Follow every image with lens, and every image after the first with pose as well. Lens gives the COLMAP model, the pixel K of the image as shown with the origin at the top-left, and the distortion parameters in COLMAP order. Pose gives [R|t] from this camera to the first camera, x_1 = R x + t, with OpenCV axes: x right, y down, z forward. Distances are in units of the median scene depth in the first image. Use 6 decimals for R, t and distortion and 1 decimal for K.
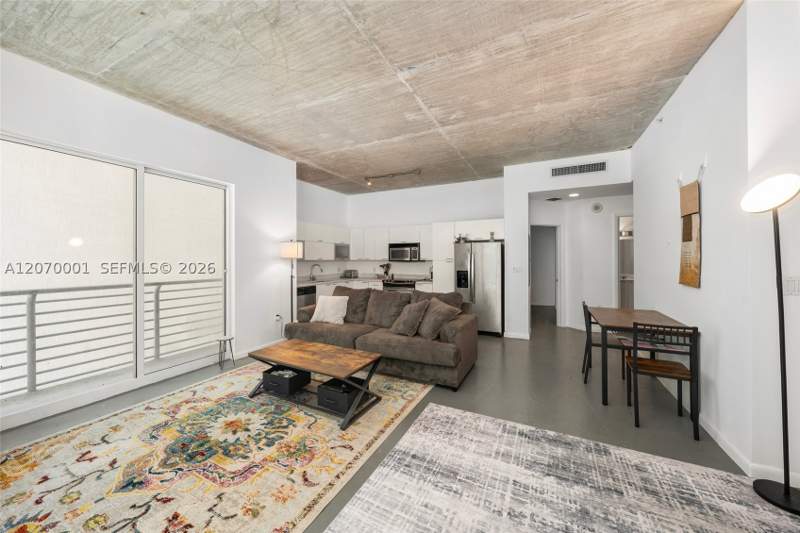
lens RADIAL K [[292.7, 0, 395.2], [0, 292.7, 258.5], [0, 0, 1]] dist [-0.004486, -0.000010]
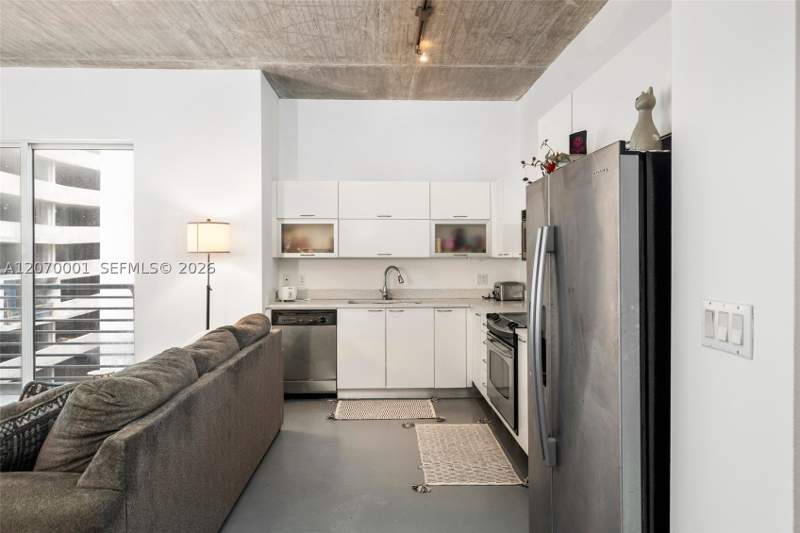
lens RADIAL K [[488.6, 0, 400.1], [0, 488.6, 261.7], [0, 0, 1]] dist [0.002683, 0.000840]
pose [[0.490746, 0.009242, -0.871254, 0.919235], [0.001737, 0.999931, 0.011586, 0.006981], [0.871301, -0.007199, 0.490696, 1.319278]]
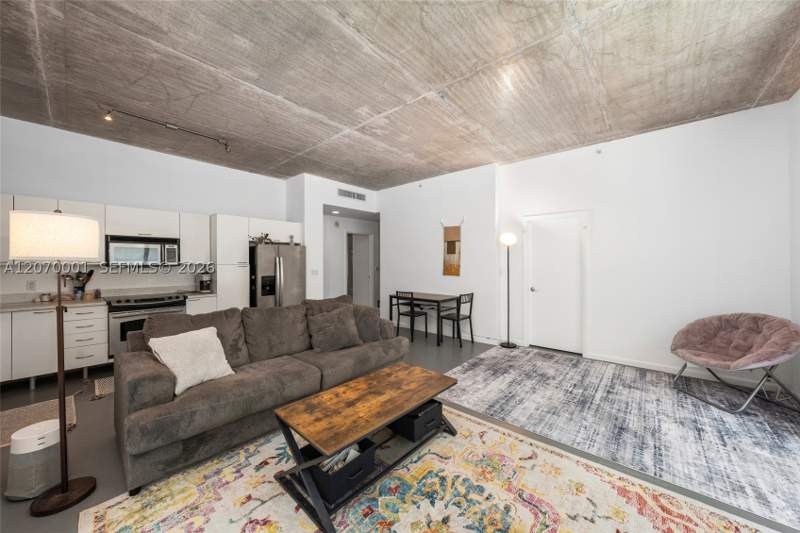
lens RADIAL K [[286.3, 0, 401.0], [0, 286.3, 263.2], [0, 0, 1]] dist [-0.002936, 0.000290]
pose [[0.241185, -0.000511, 0.970479, -0.916418], [-0.000081, 1.000000, 0.000546, 0.005018], [-0.970479, -0.000210, 0.241185, 0.746366]]
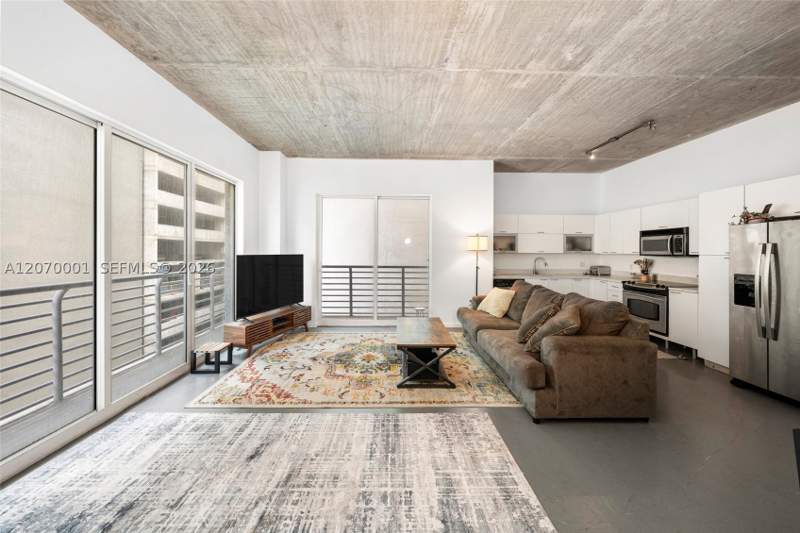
lens RADIAL K [[292.7, 0, 397.5], [0, 292.7, 253.9], [0, 0, 1]] dist [-0.004486, -0.000010]
pose [[0.474209, 0.012535, -0.880323, 0.725886], [-0.004667, 0.999920, 0.011724, -0.001001], [0.880400, -0.001451, 0.474230, 0.319989]]
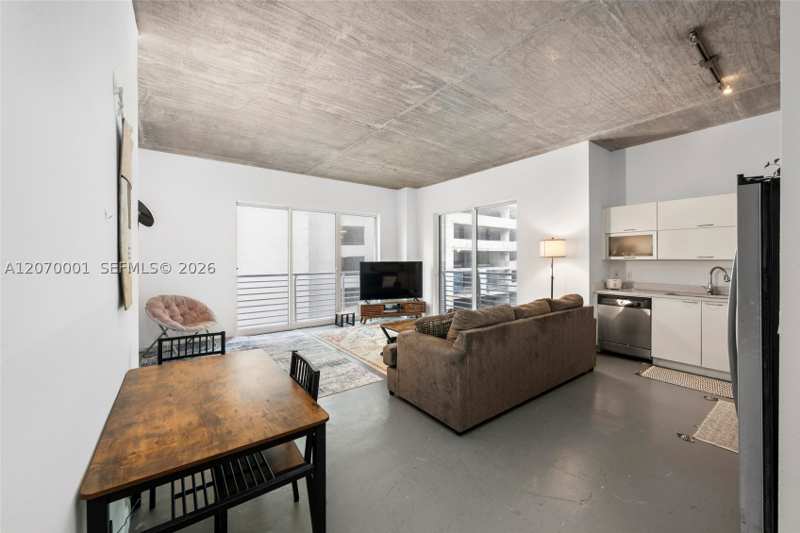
lens RADIAL K [[307.5, 0, 396.1], [0, 307.5, 262.7], [0, 0, 1]] dist [-0.001290, -0.000288]
pose [[-0.448108, 0.014597, -0.893860, 1.142264], [0.006132, 0.999893, 0.013254, 0.000028], [0.893958, 0.000458, -0.448150, 1.516157]]
